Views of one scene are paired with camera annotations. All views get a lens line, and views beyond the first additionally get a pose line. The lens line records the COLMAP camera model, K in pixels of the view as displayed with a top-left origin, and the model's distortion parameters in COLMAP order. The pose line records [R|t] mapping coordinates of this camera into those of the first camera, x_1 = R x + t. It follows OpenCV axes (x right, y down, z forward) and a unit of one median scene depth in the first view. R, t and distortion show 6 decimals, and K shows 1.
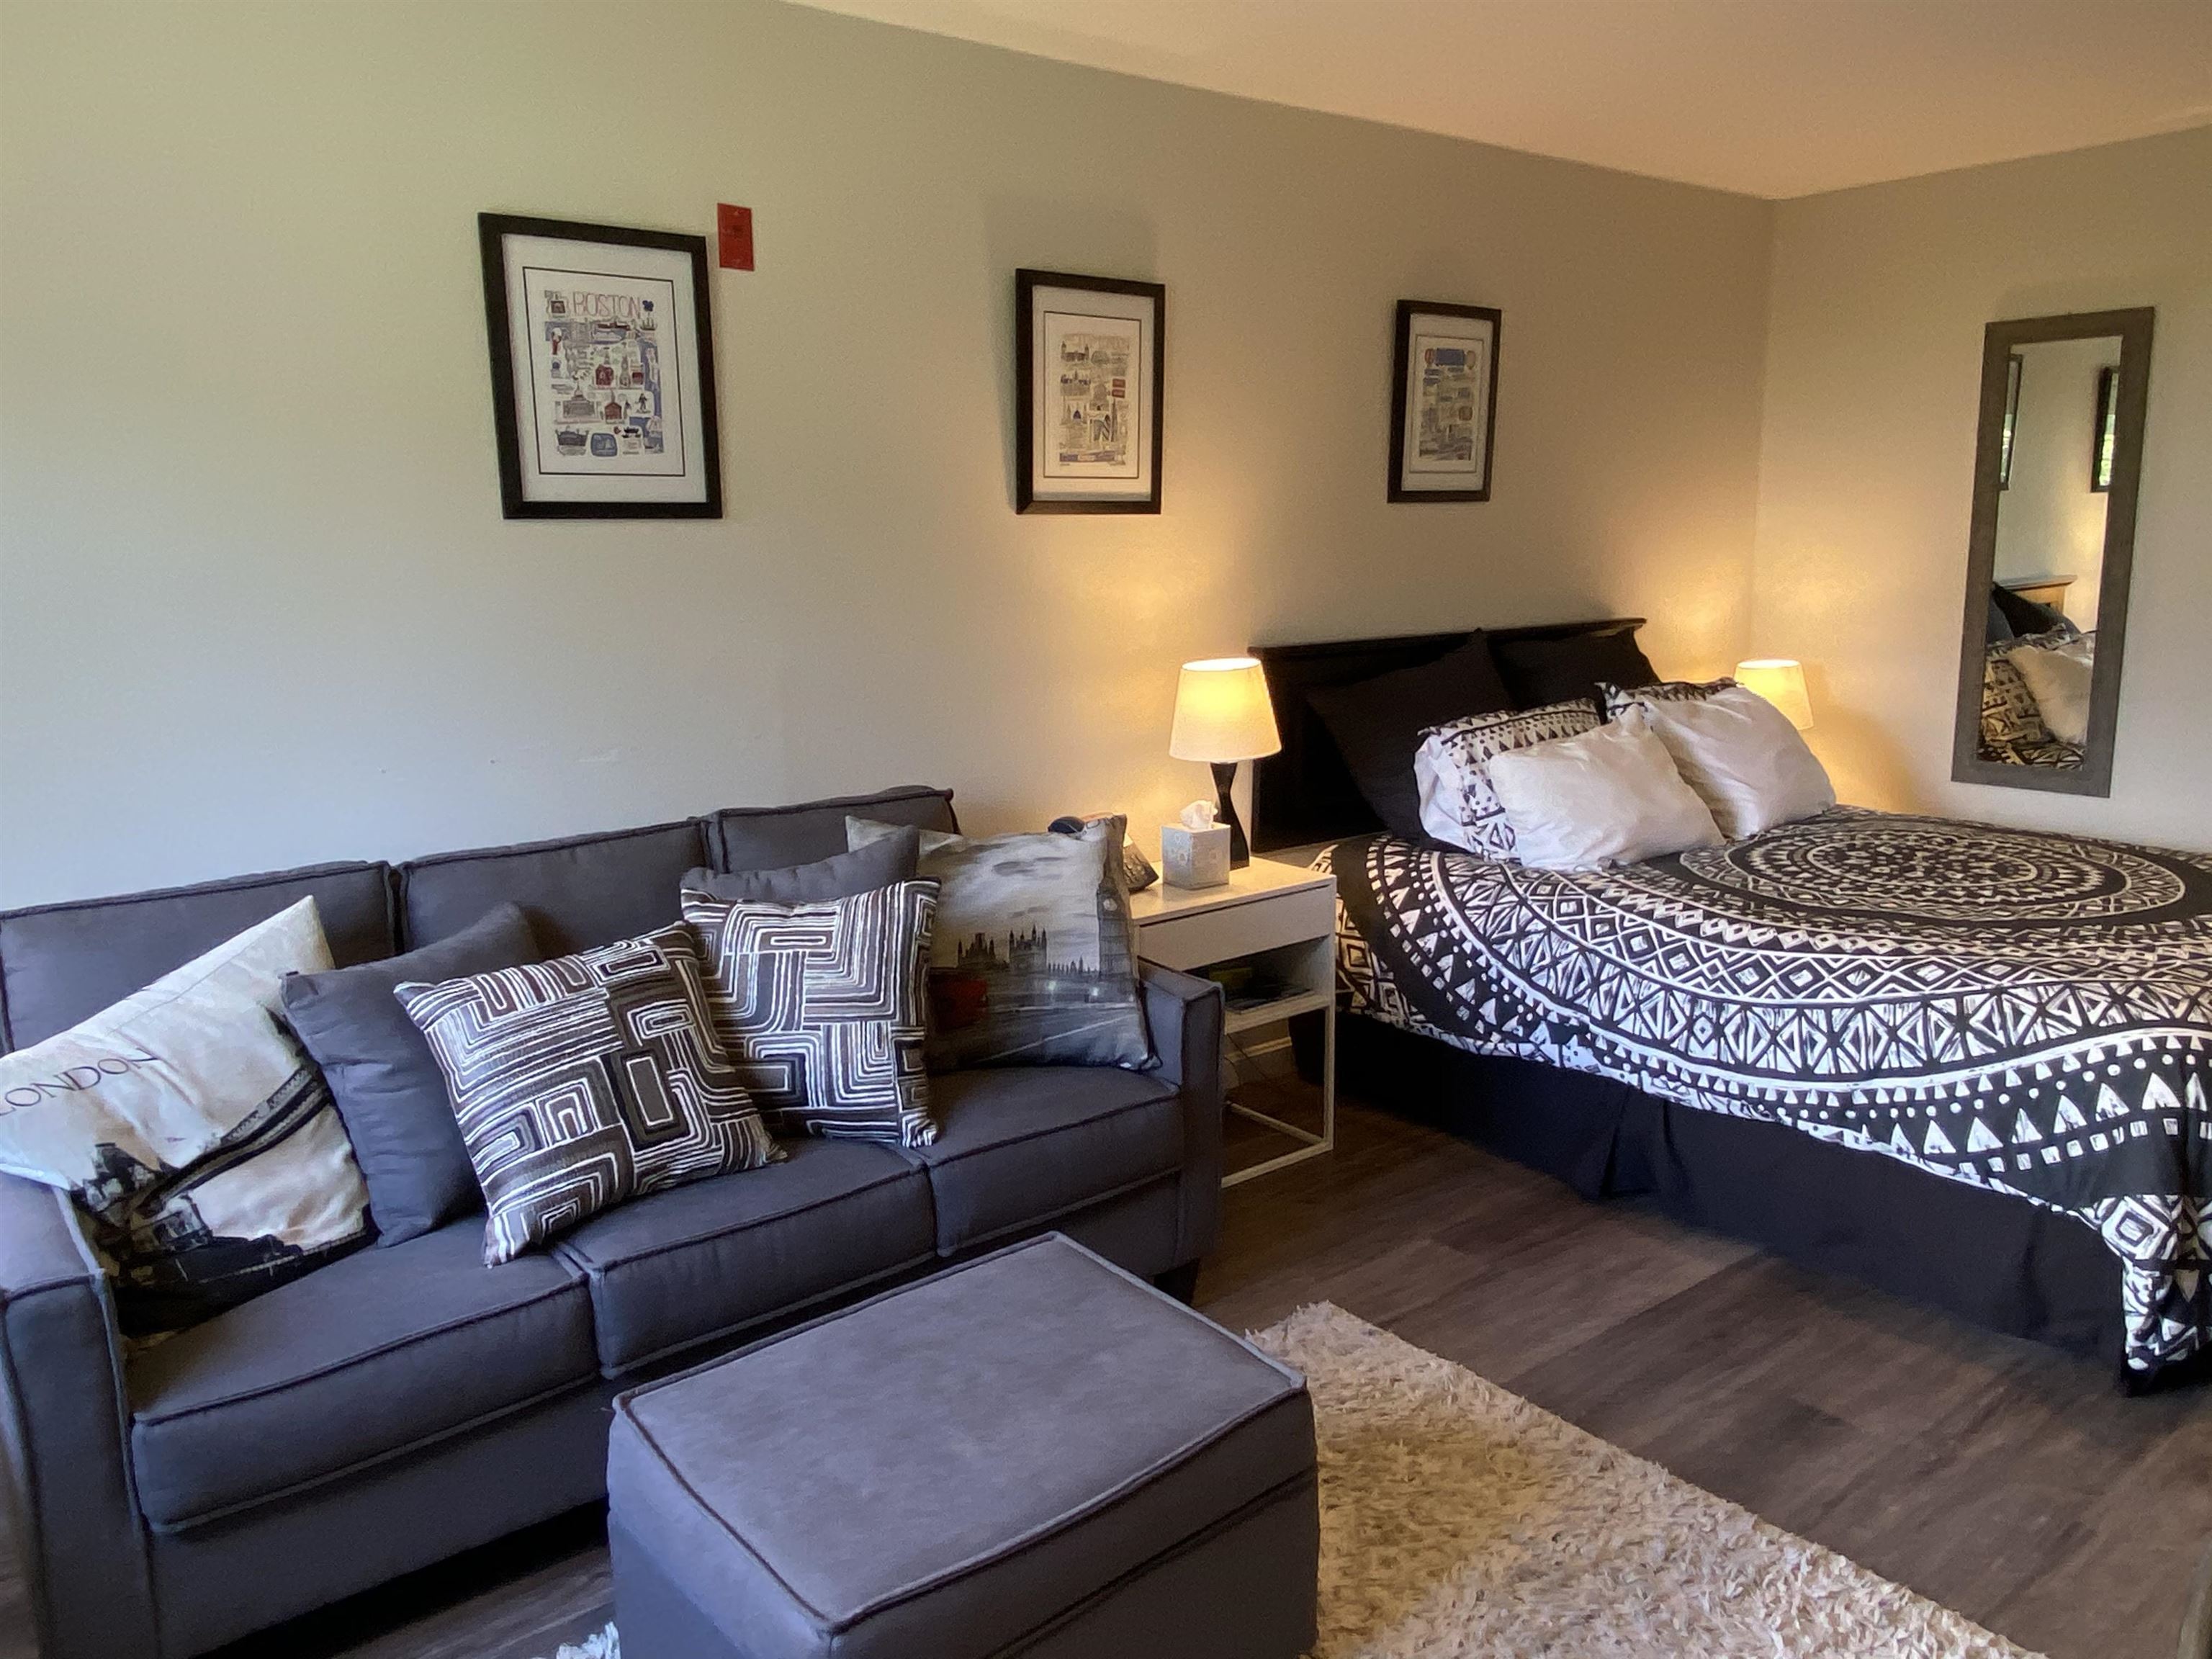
lens RADIAL K [[1642.1, 0, 1119.3], [0, 1642.1, 813.2], [0, 0, 1]] dist [0.090895, -0.116888]
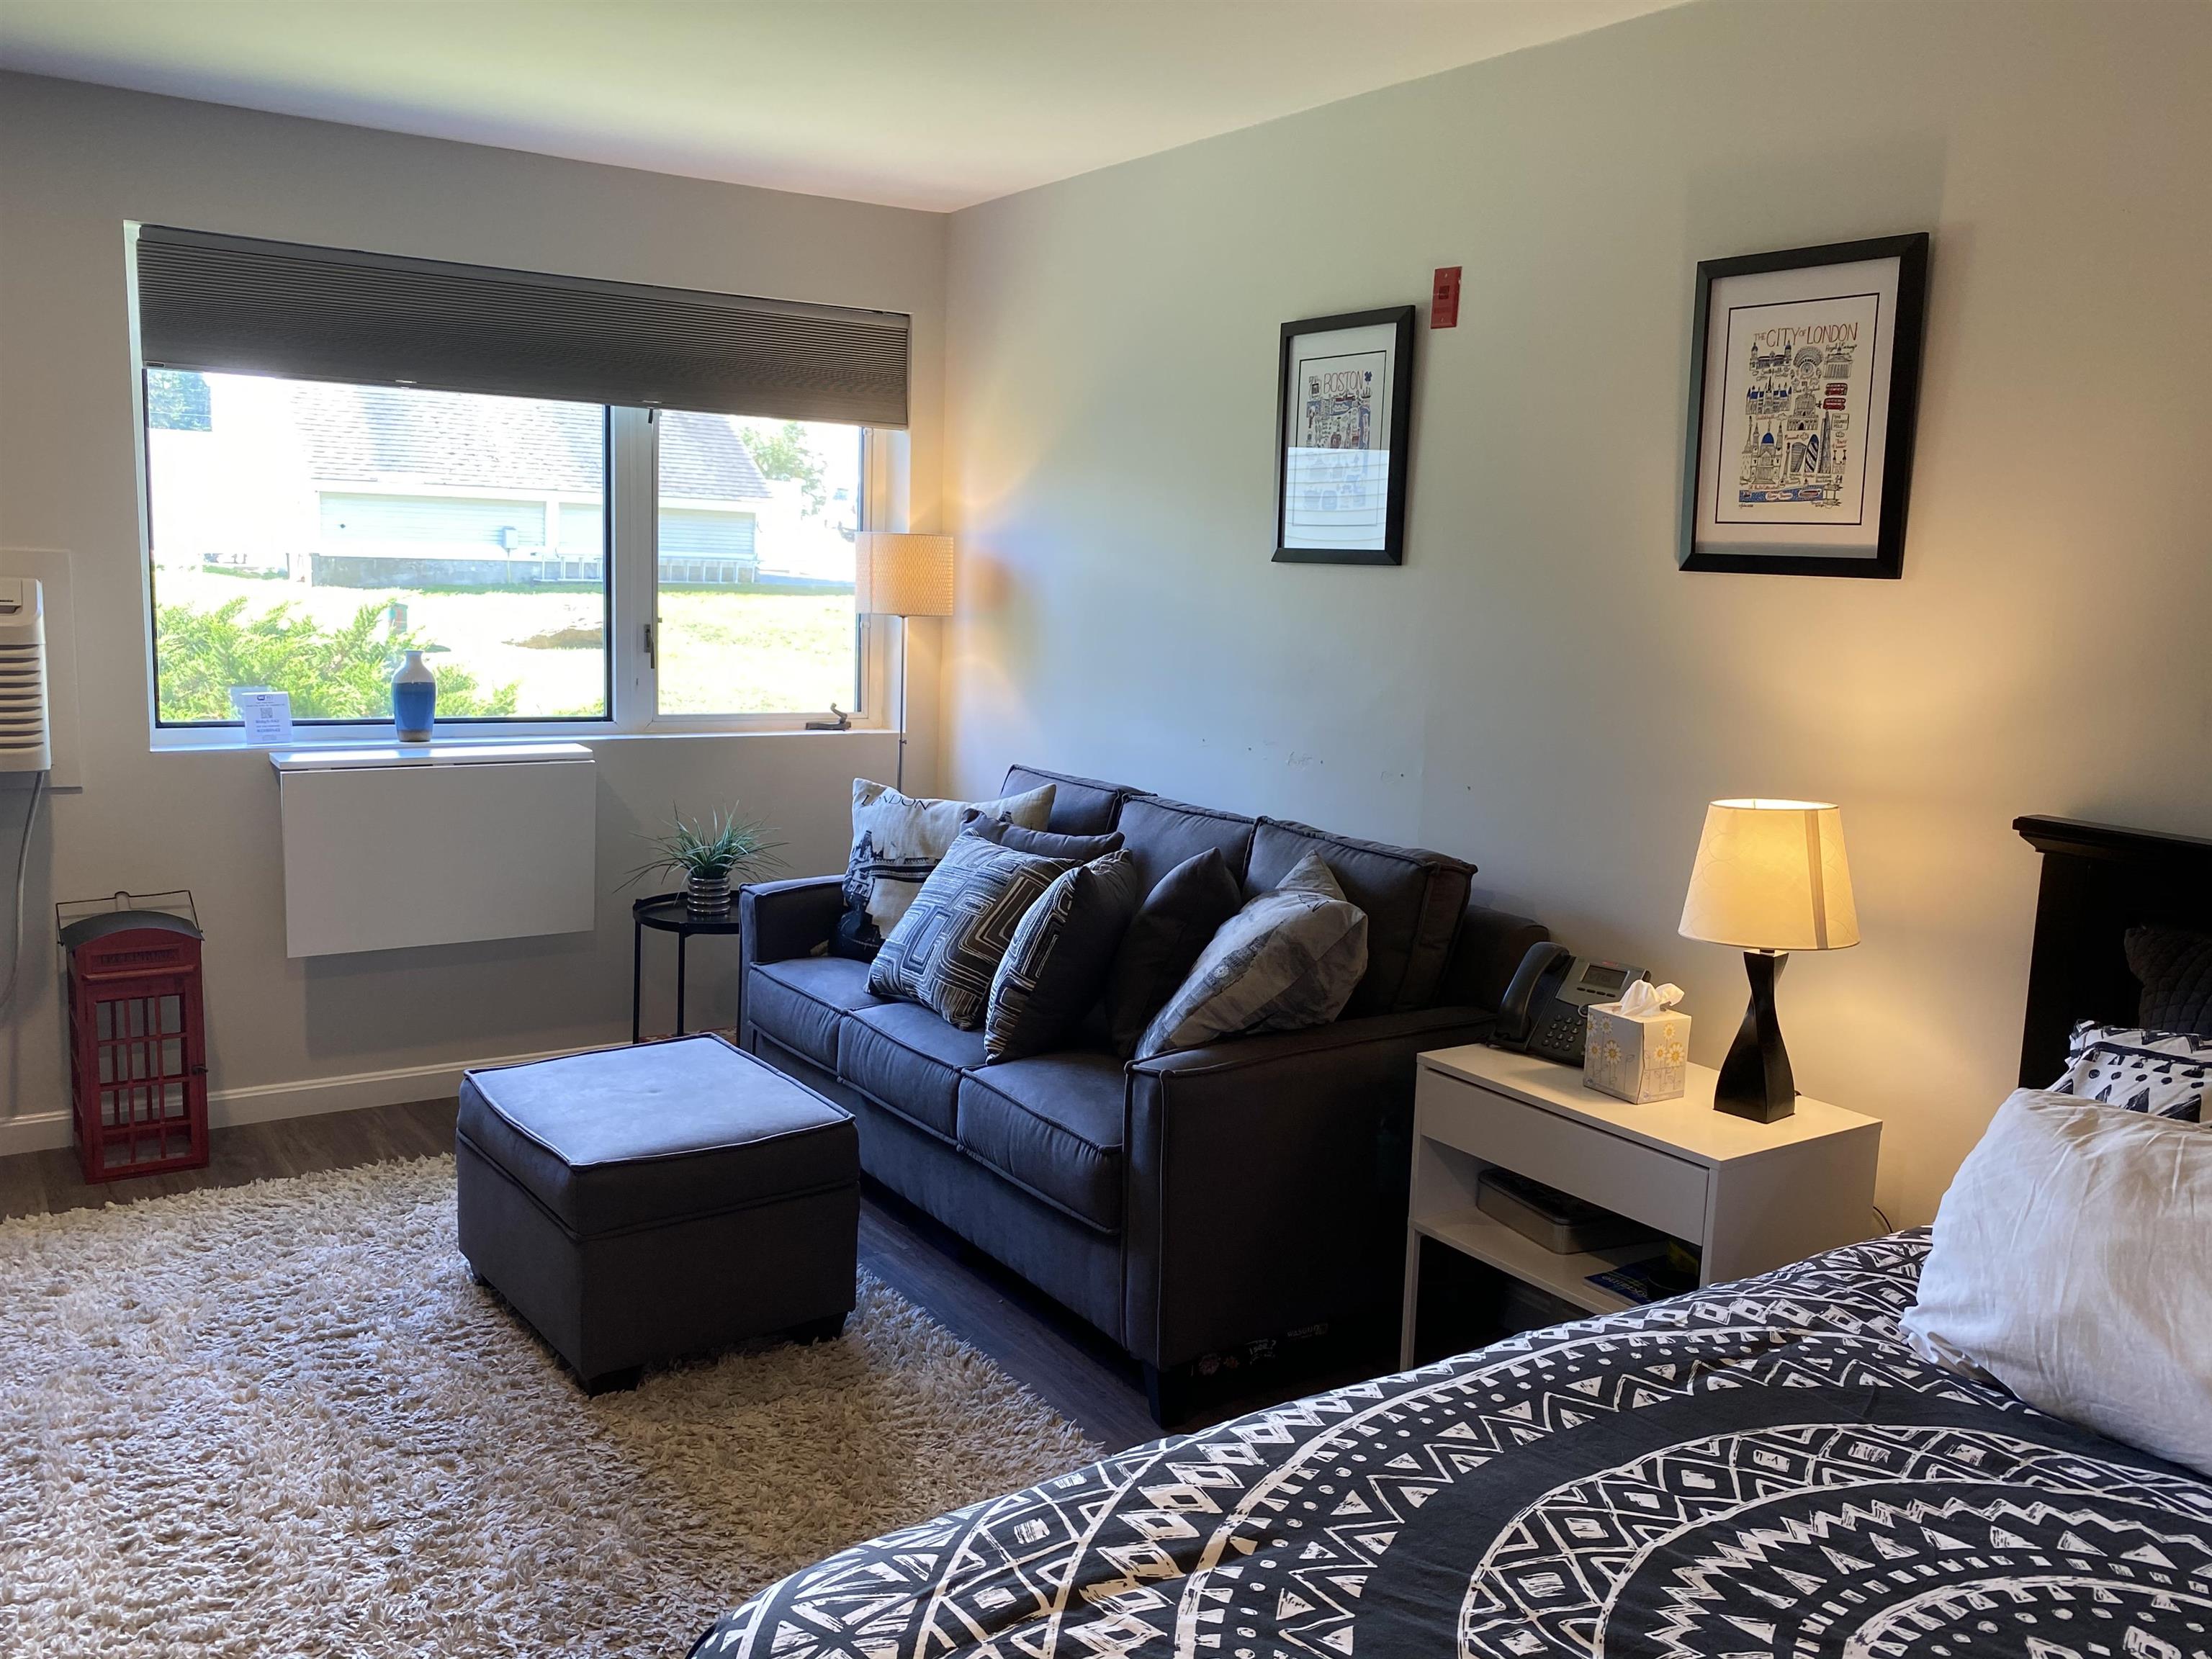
lens RADIAL K [[1809.1, 0, 1107.9], [0, 1809.1, 843.4], [0, 0, 1]] dist [0.048139, -0.057906]
pose [[-0.086332, 0.155463, -0.984062, 1.004315], [-0.218676, 0.960705, 0.170957, -0.175085], [0.971971, 0.229949, -0.048943, 0.972876]]
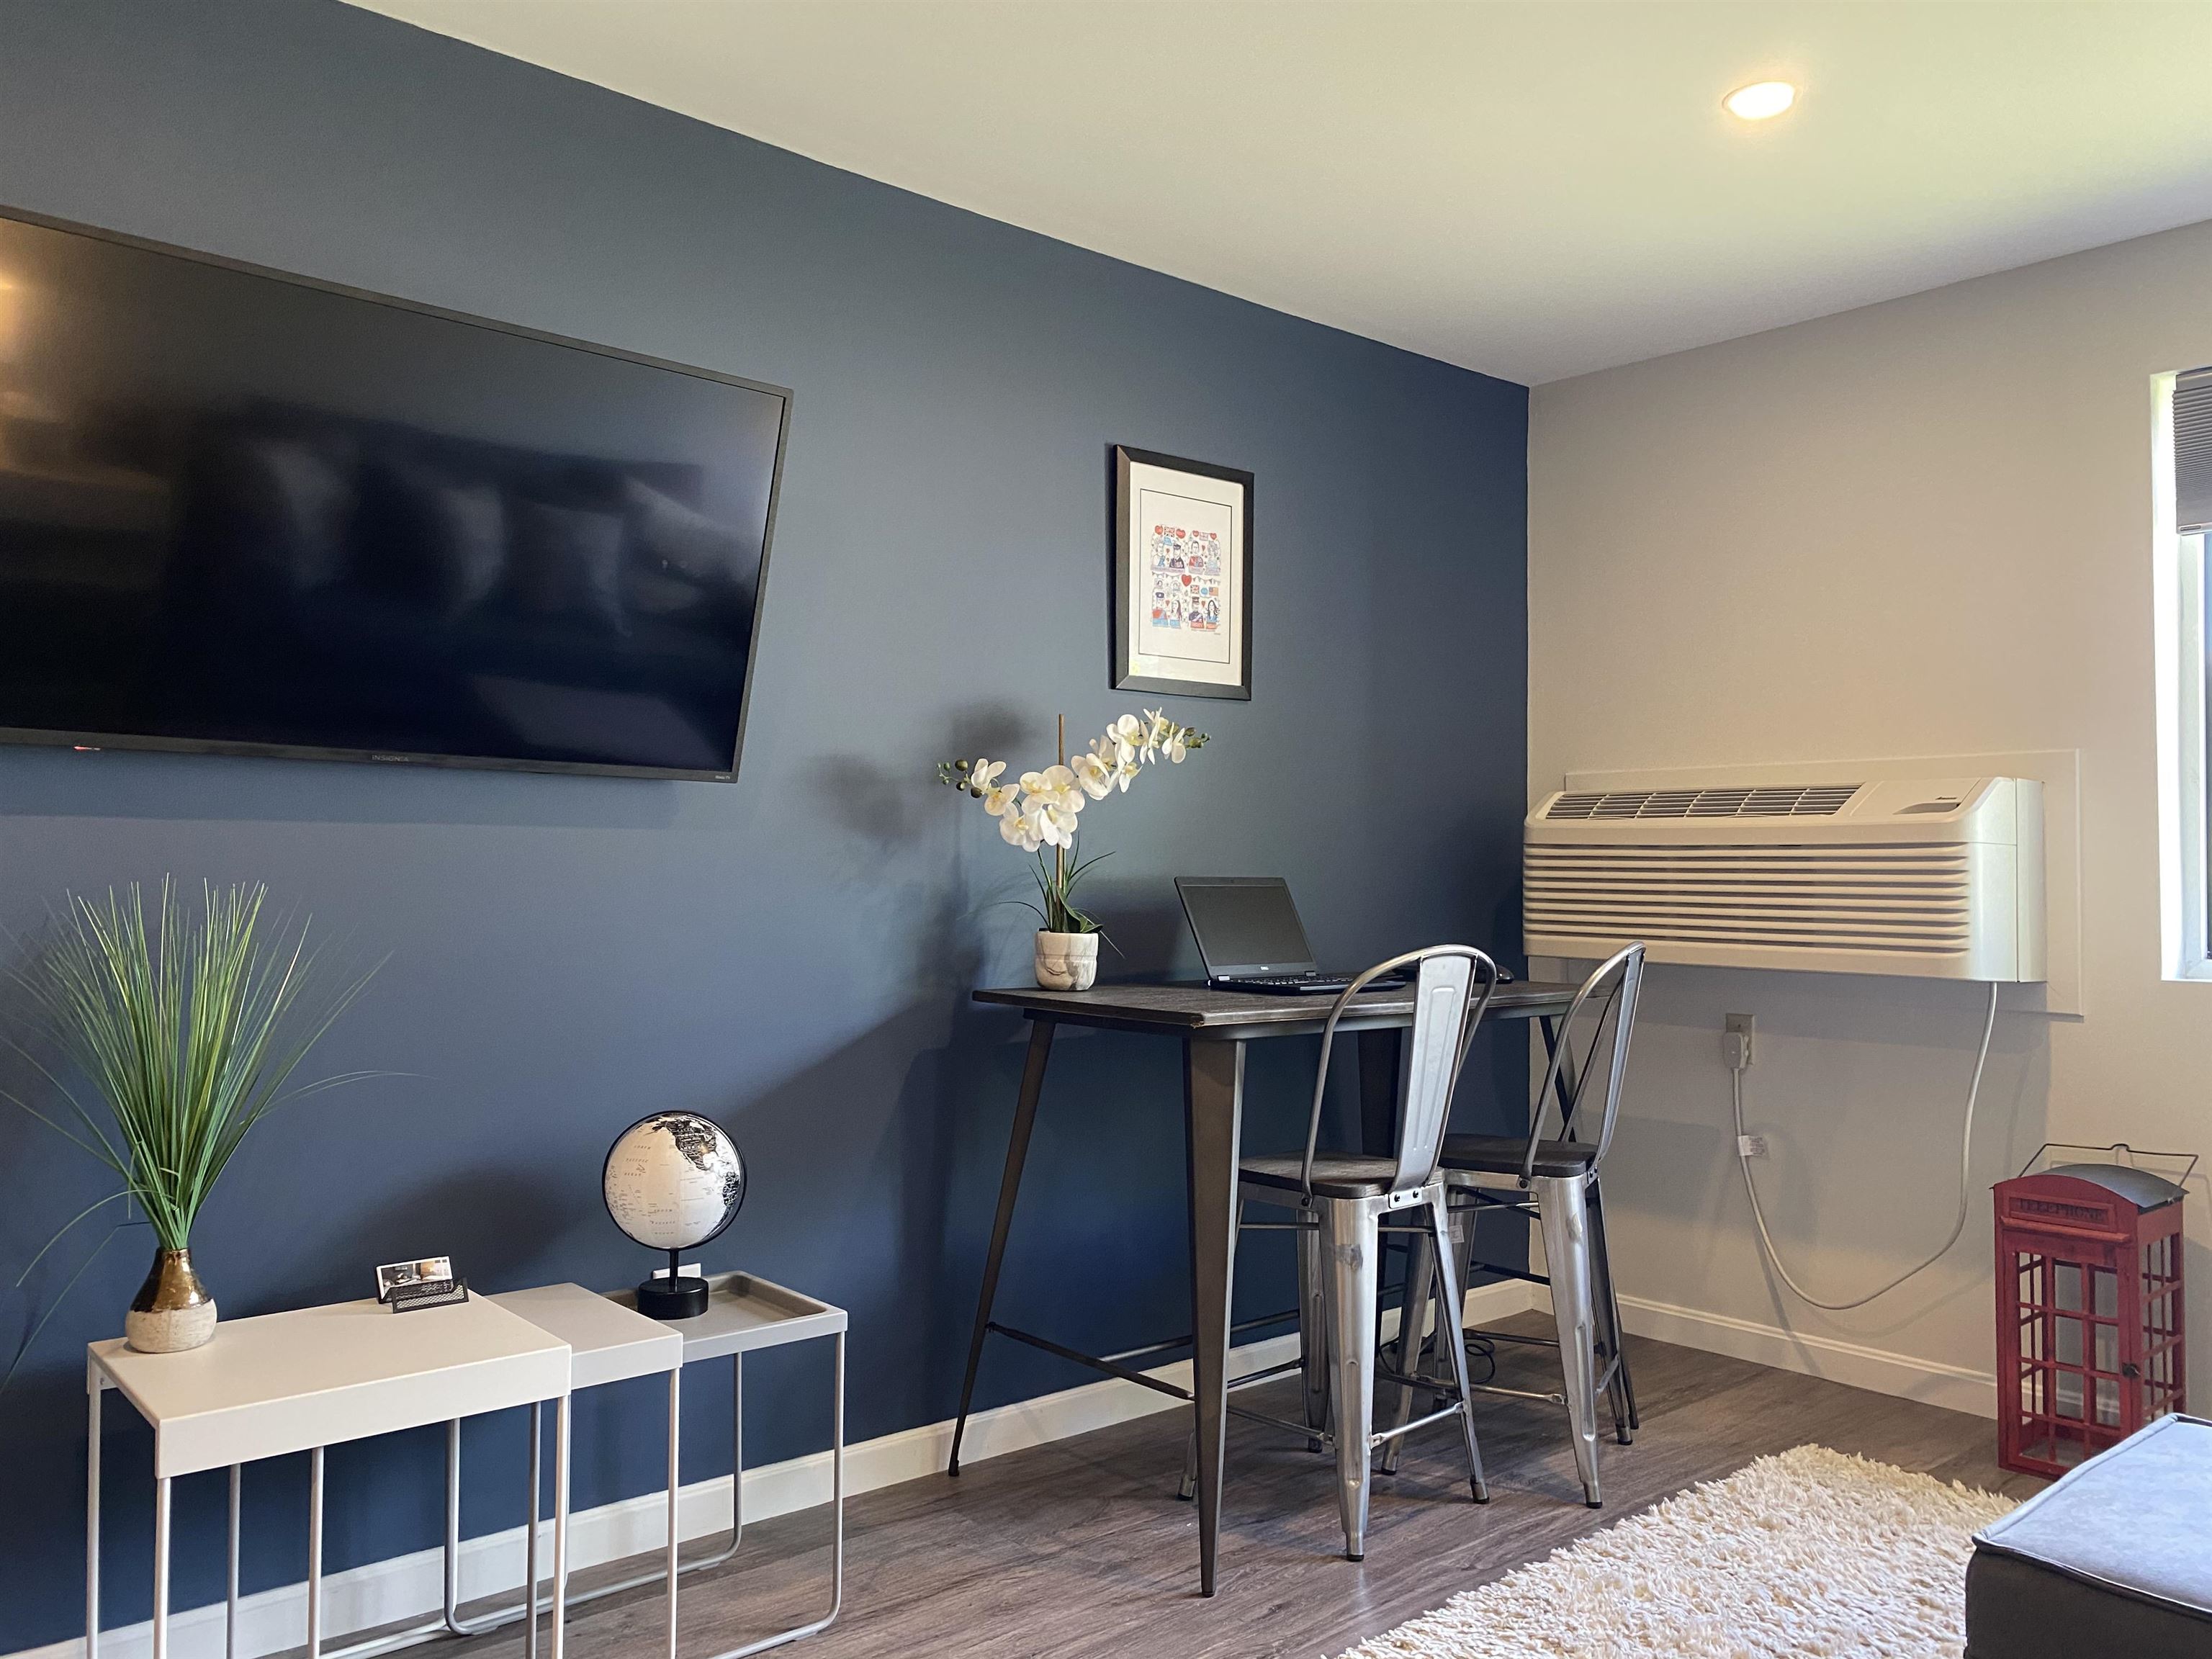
lens RADIAL K [[1688.4, 0, 1091.4], [0, 1688.4, 826.4], [0, 0, 1]] dist [0.049738, -0.055906]
pose [[-0.999378, -0.003094, -0.035142, 0.398512], [-0.008528, 0.987789, 0.155564, -0.102862], [0.034231, 0.155767, -0.987201, 1.216267]]
